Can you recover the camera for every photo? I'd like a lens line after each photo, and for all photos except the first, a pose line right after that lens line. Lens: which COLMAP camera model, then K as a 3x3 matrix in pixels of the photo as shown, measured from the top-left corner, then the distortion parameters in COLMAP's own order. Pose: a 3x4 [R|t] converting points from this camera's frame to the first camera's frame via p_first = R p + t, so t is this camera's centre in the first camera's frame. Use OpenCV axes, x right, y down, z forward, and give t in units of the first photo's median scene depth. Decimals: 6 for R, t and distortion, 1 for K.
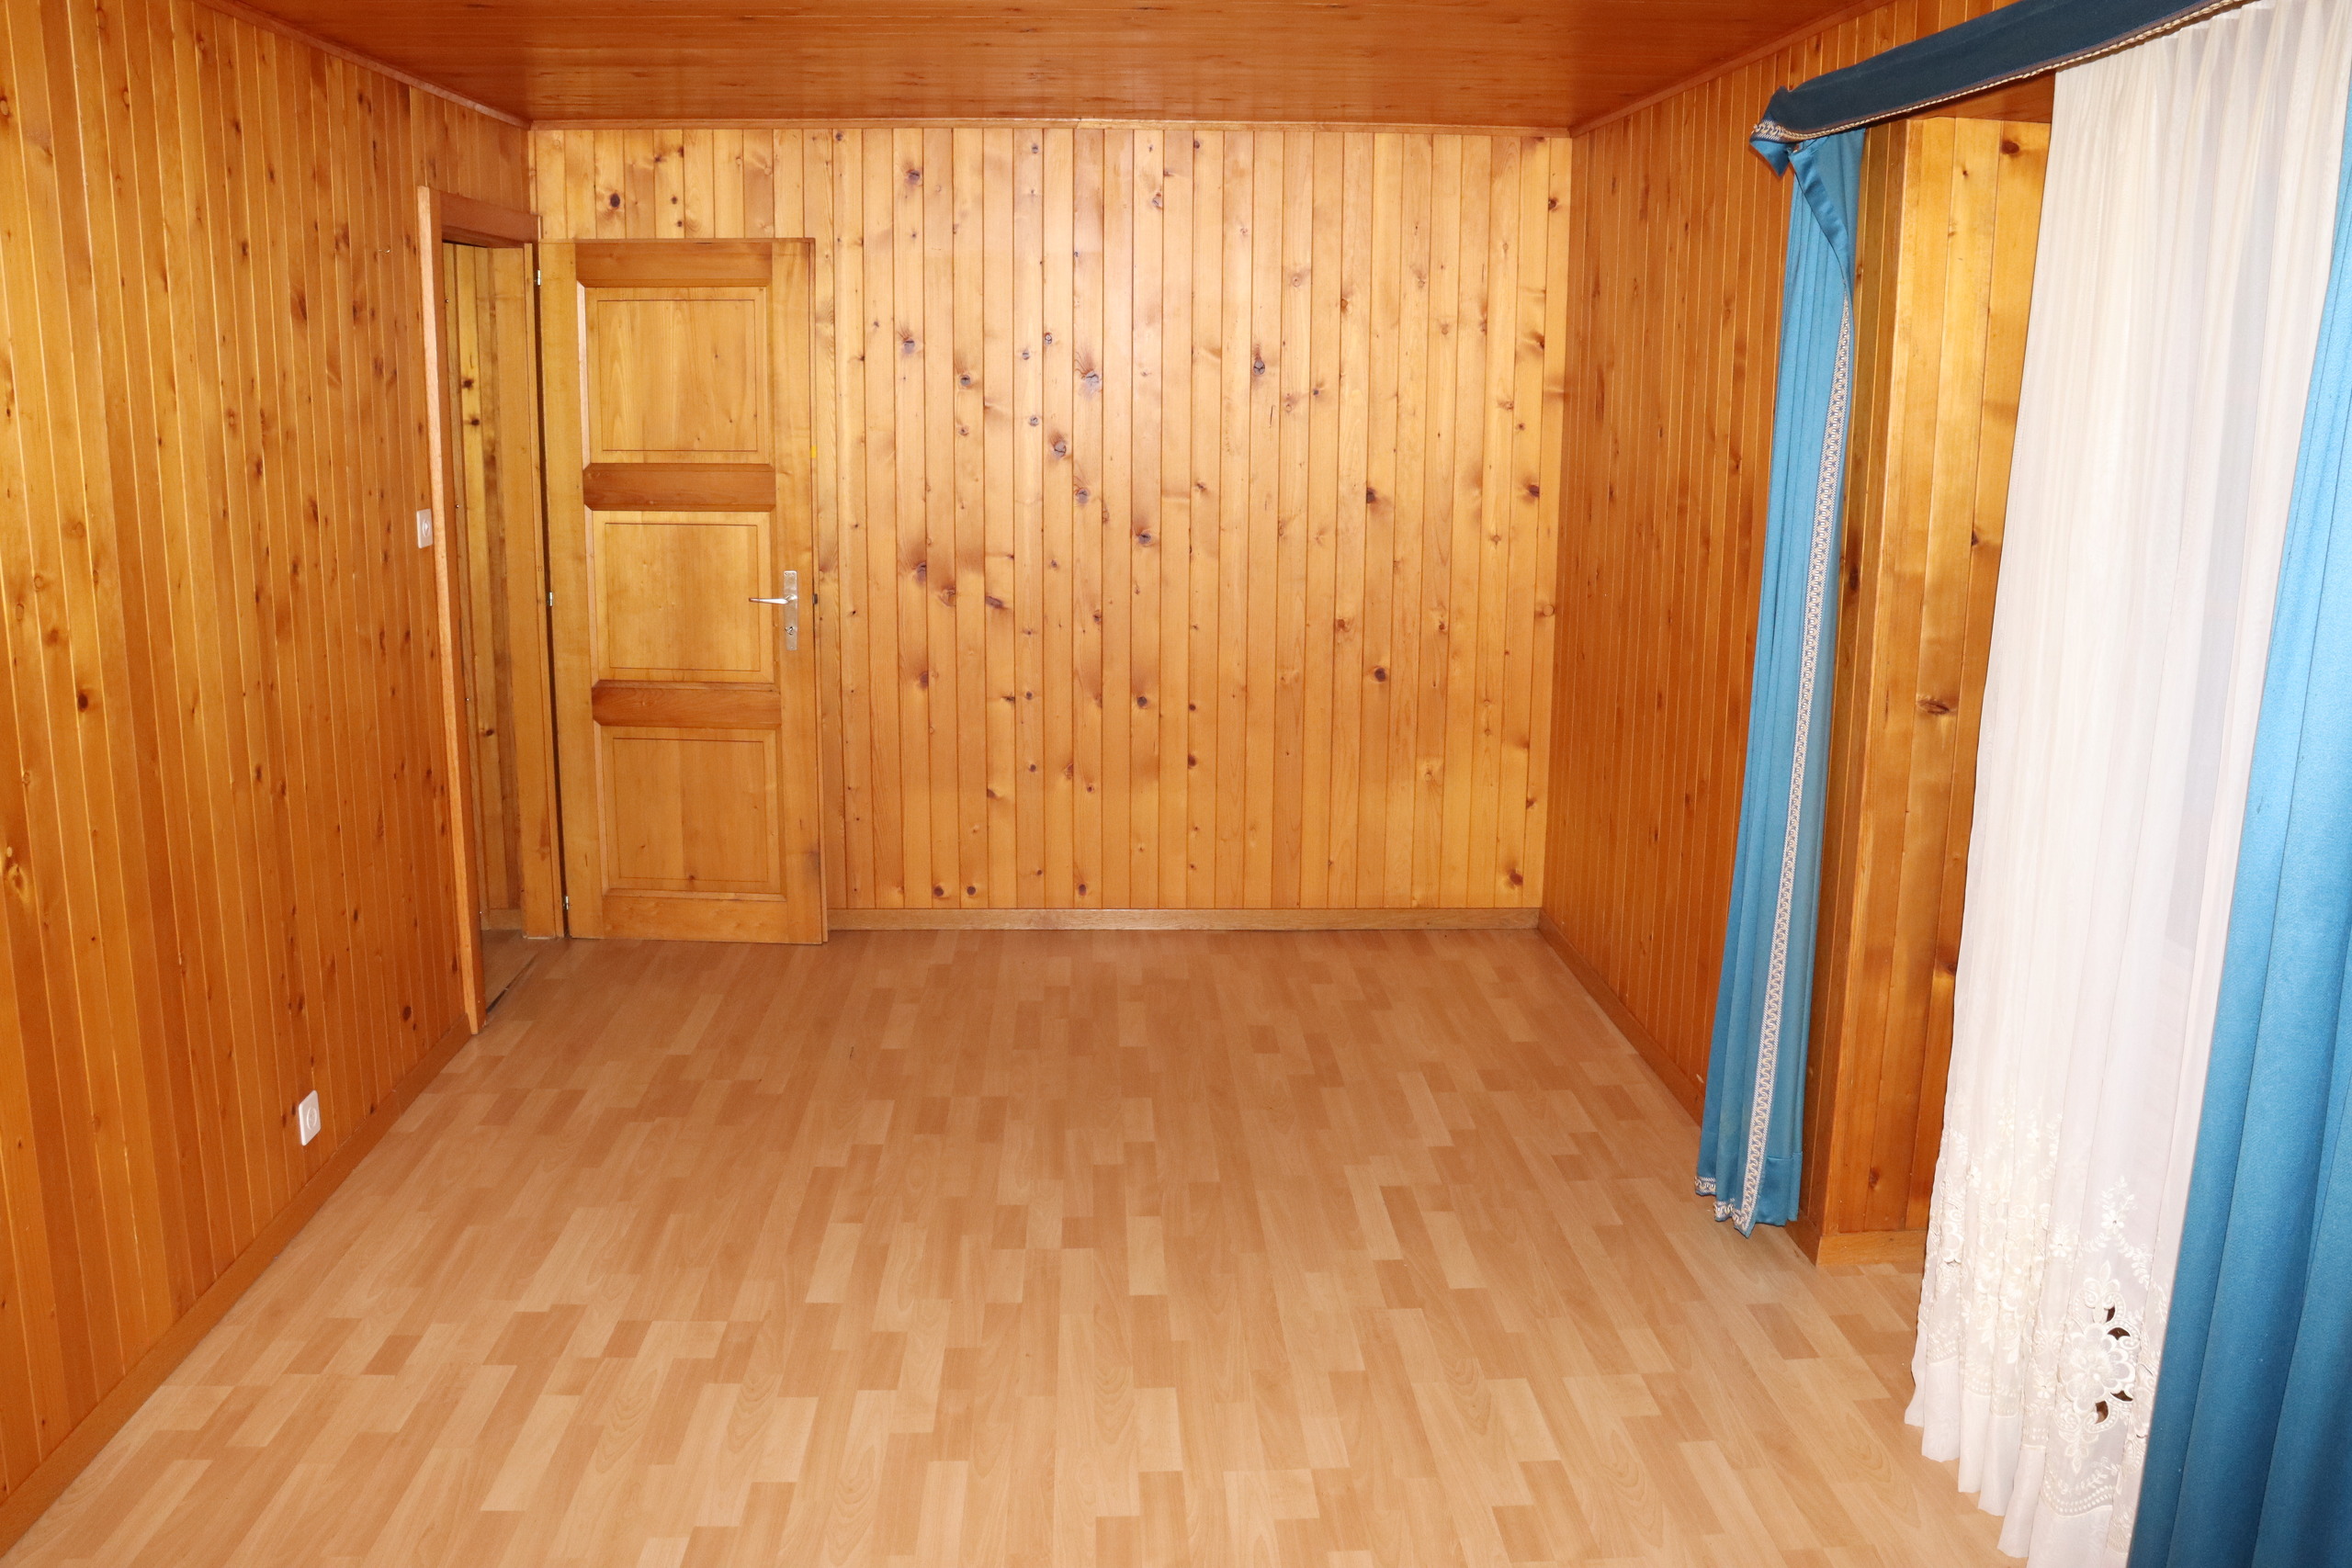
lens RADIAL K [[1923.0, 0, 1177.0], [0, 1923.0, 785.7], [0, 0, 1]] dist [-0.149137, 0.097009]
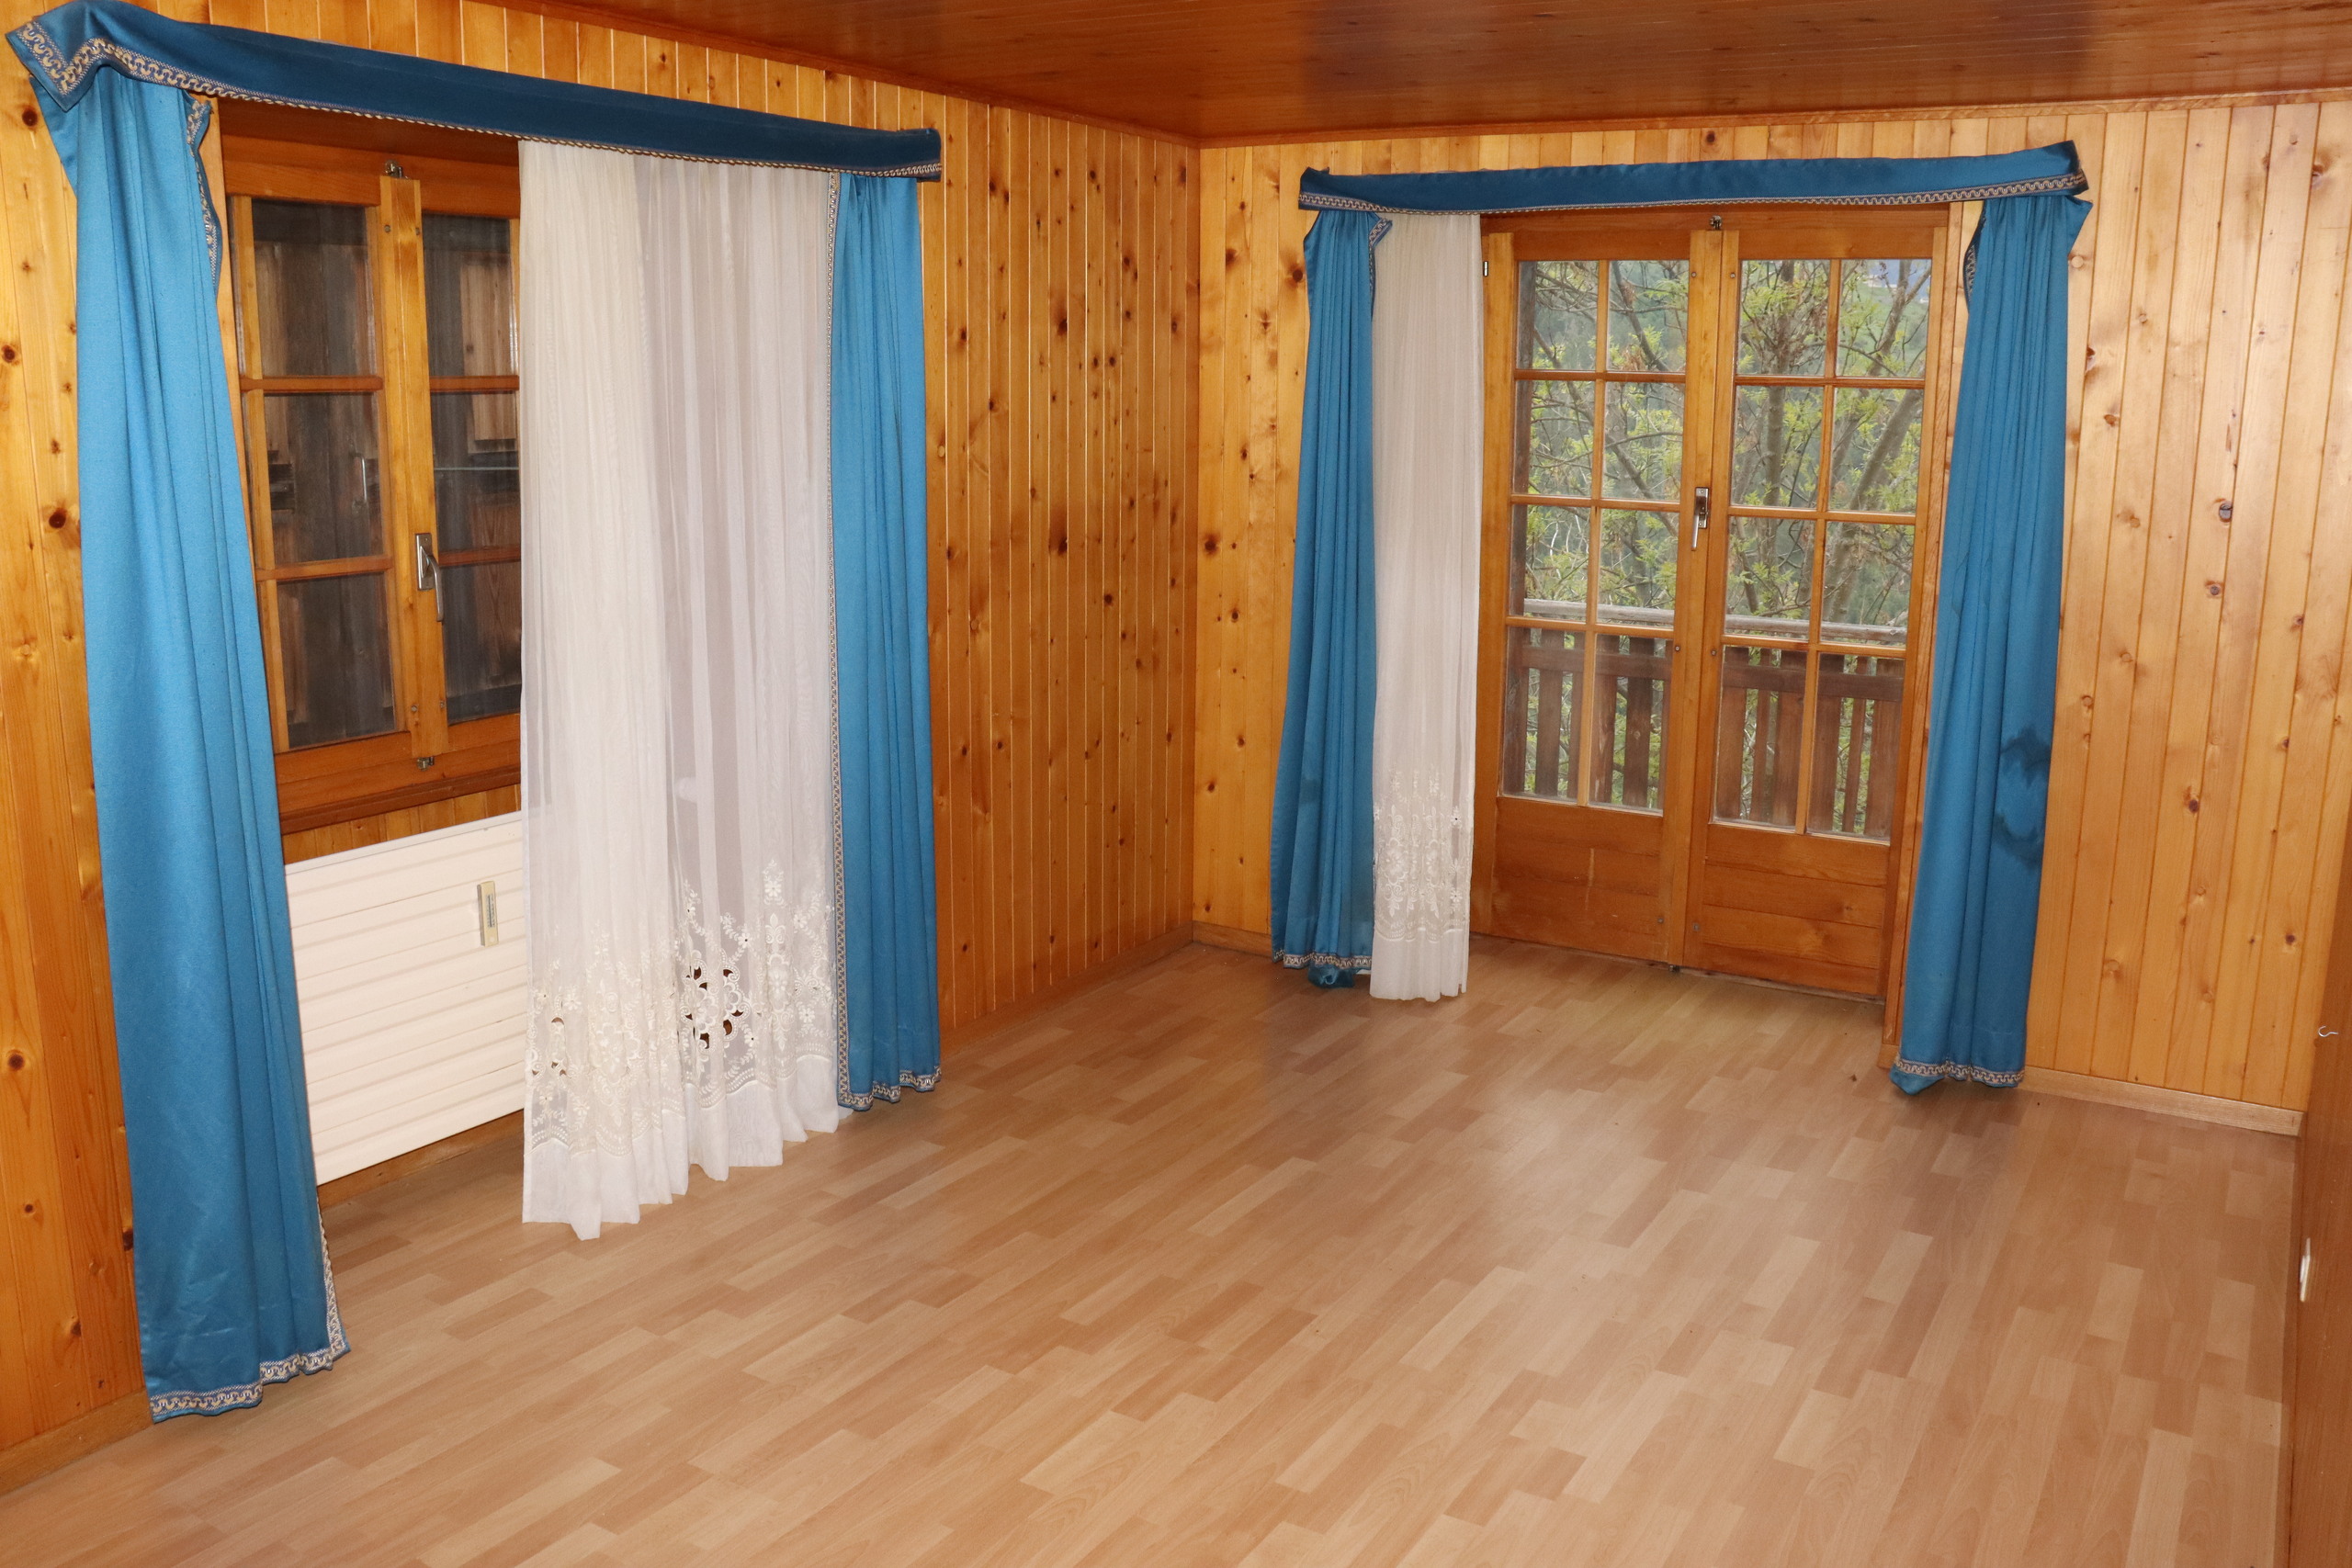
lens RADIAL K [[1923.0, 0, 1177.6], [0, 1923.0, 791.7], [0, 0, 1]] dist [-0.149137, 0.097009]
pose [[-0.829257, -0.131263, 0.543234, -0.488286], [0.096286, 0.923934, 0.370235, -0.306600], [-0.550511, 0.359326, -0.753540, 1.432472]]
